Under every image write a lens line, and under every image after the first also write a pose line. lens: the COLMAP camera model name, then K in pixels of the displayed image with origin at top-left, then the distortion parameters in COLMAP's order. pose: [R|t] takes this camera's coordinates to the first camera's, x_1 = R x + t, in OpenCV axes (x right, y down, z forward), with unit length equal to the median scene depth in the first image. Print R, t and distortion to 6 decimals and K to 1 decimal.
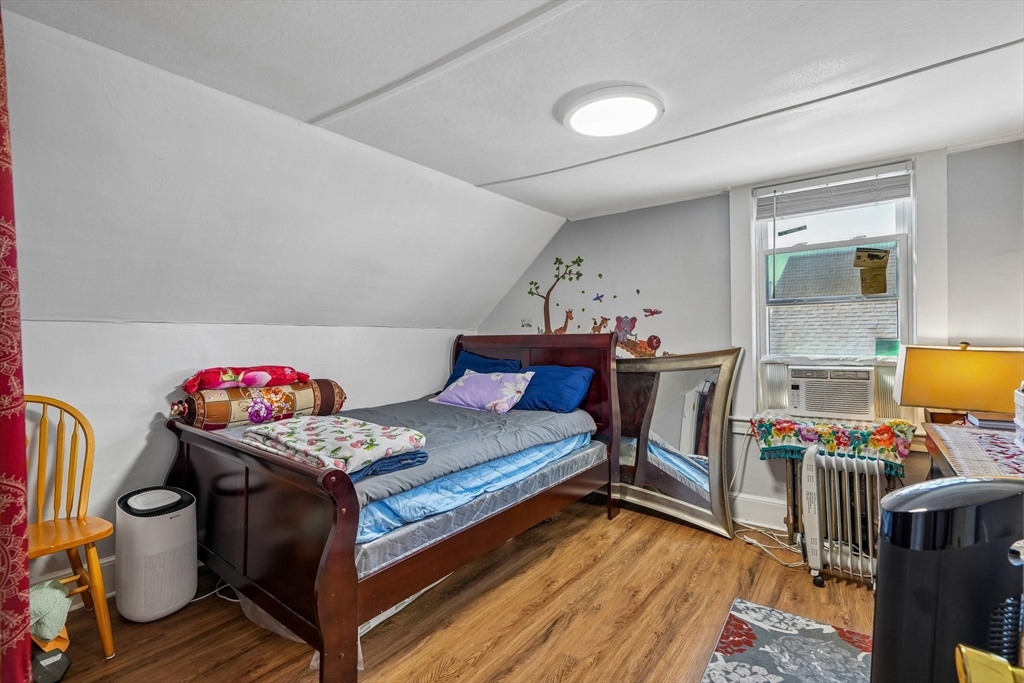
lens RADIAL K [[468.1, 0, 511.0], [0, 468.1, 339.4], [0, 0, 1]] dist [-0.004509, 0.000018]
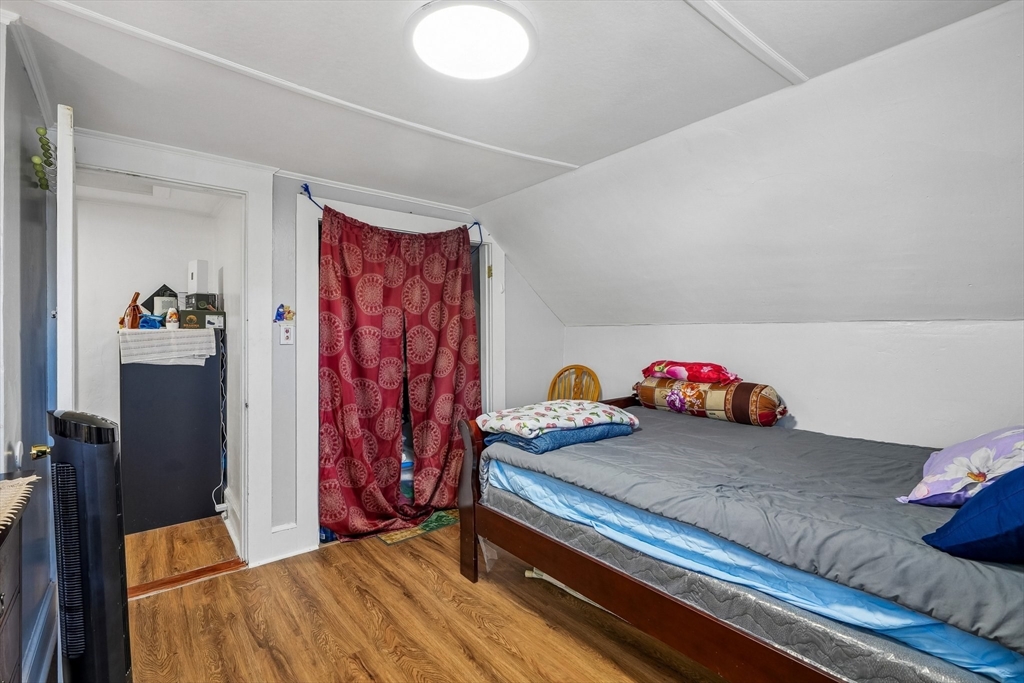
lens RADIAL K [[468.1, 0, 512.3], [0, 468.1, 336.2], [0, 0, 1]] dist [-0.004509, 0.000018]
pose [[-0.254381, 0.008074, -0.967070, 0.681965], [0.002739, 0.999967, 0.007629, -0.015068], [0.967100, -0.000708, -0.254395, 0.941872]]
